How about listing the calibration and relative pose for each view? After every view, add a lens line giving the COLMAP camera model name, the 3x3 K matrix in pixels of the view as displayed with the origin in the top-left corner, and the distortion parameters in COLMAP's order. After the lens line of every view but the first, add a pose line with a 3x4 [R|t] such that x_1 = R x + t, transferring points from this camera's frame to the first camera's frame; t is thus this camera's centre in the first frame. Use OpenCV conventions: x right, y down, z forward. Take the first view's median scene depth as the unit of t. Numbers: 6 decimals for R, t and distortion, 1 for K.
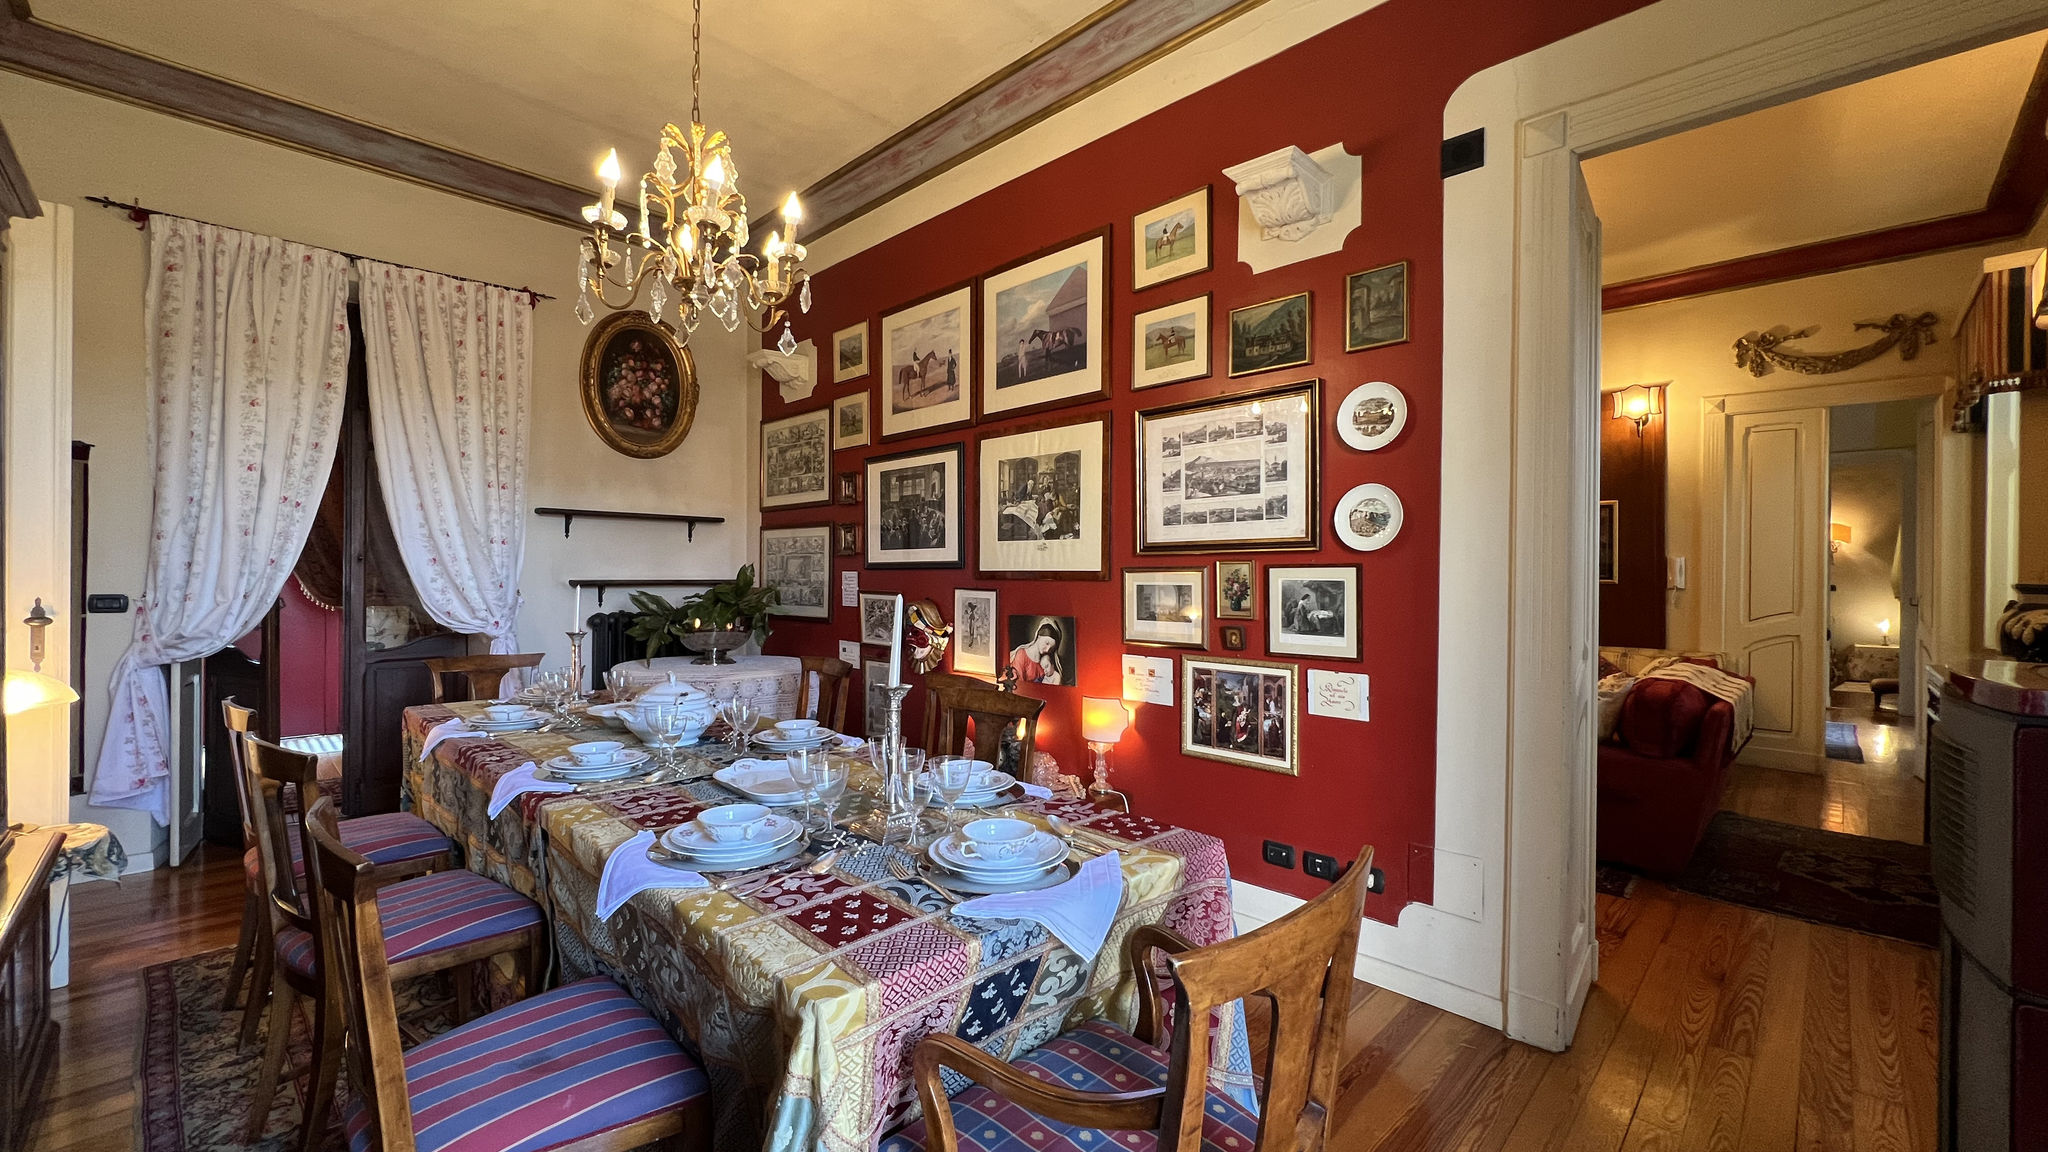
lens RADIAL K [[819.2, 0, 1024.5], [0, 819.2, 576.5], [0, 0, 1]] dist [-0.003704, 0.001162]
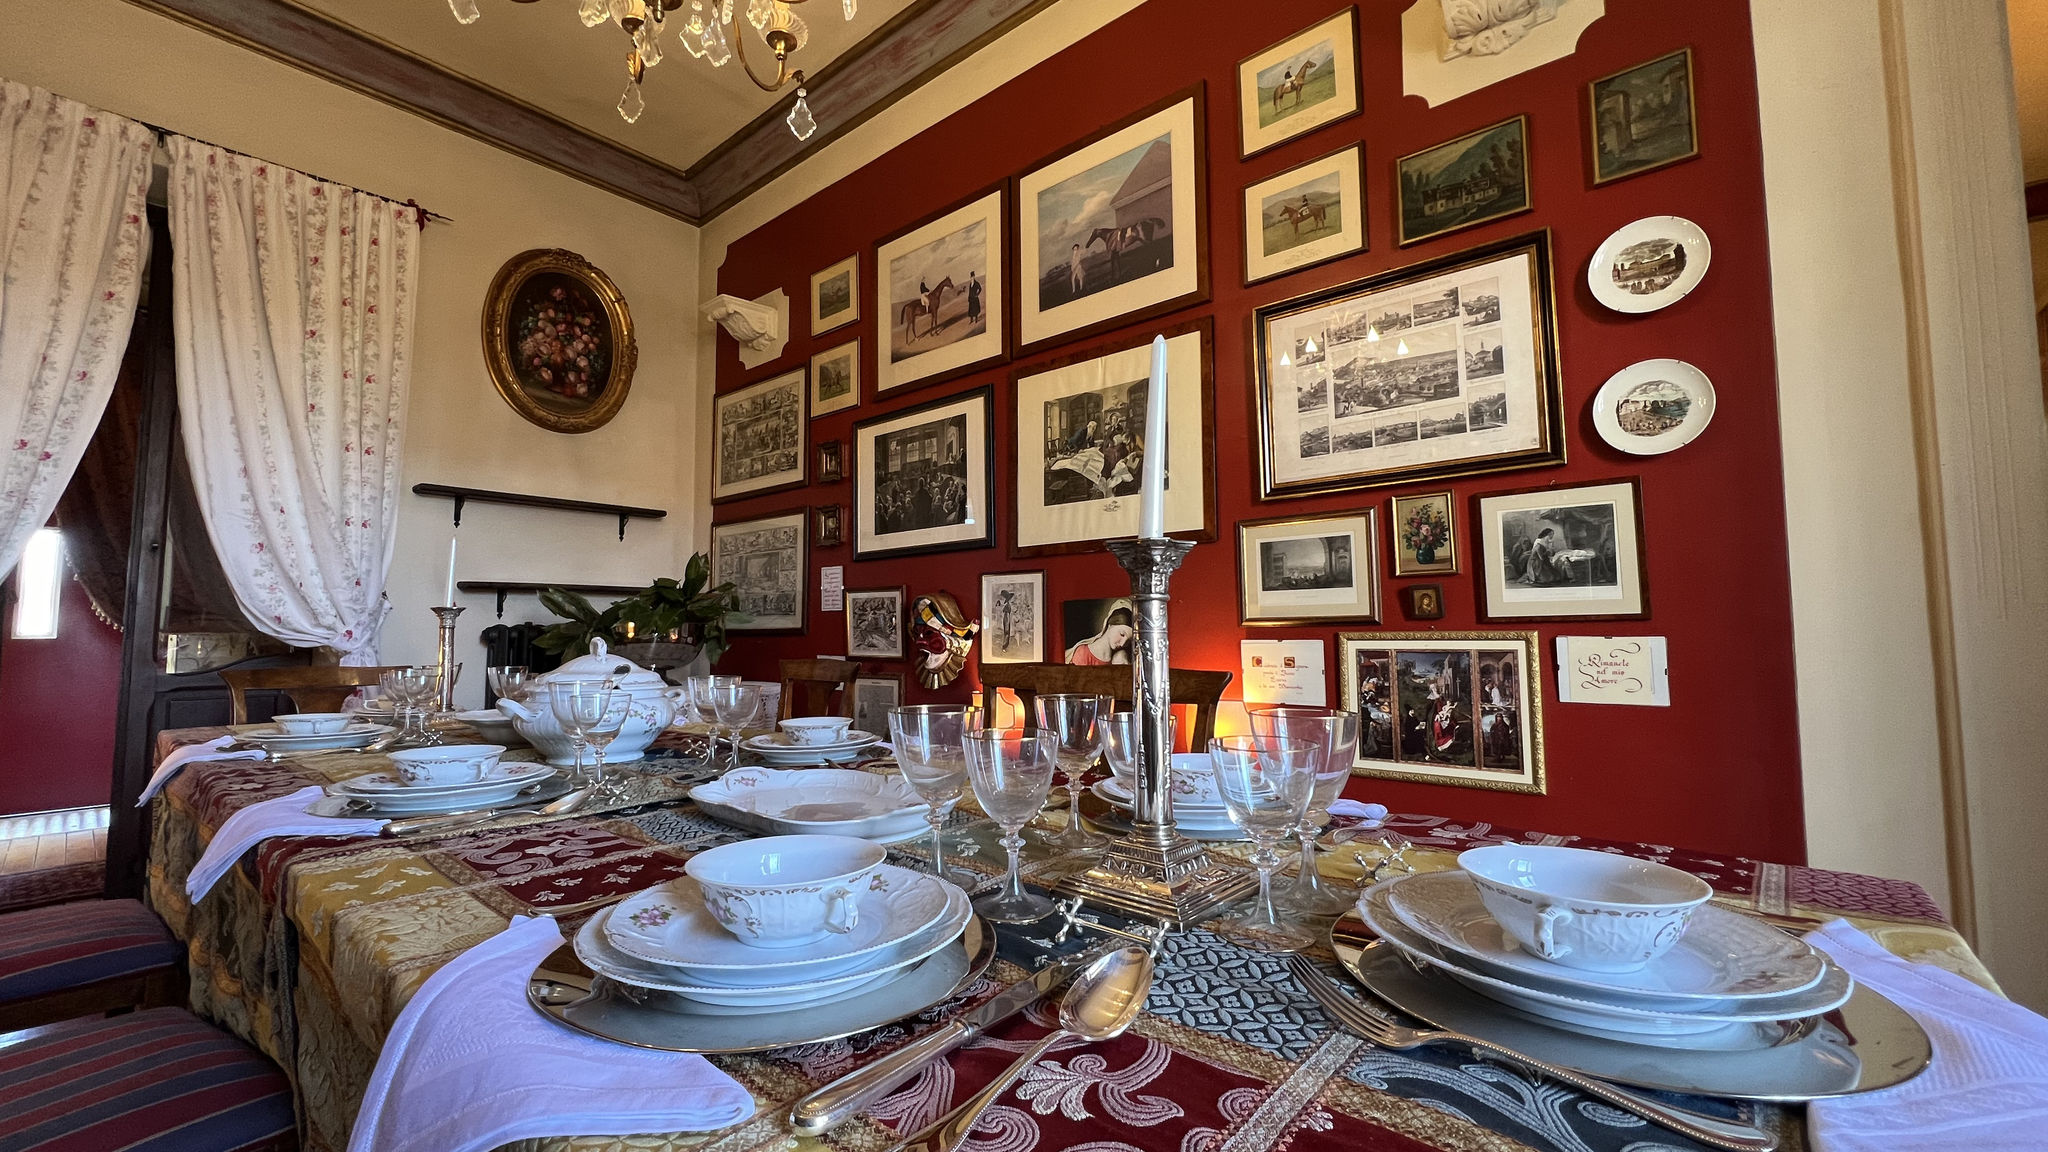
lens RADIAL K [[819.2, 0, 1024.1], [0, 819.2, 576.3], [0, 0, 1]] dist [-0.003704, 0.001162]
pose [[0.996899, -0.006807, 0.078398, -0.118025], [0.012568, 0.997236, -0.073230, 0.082096], [-0.077683, 0.073988, 0.994229, 0.264132]]
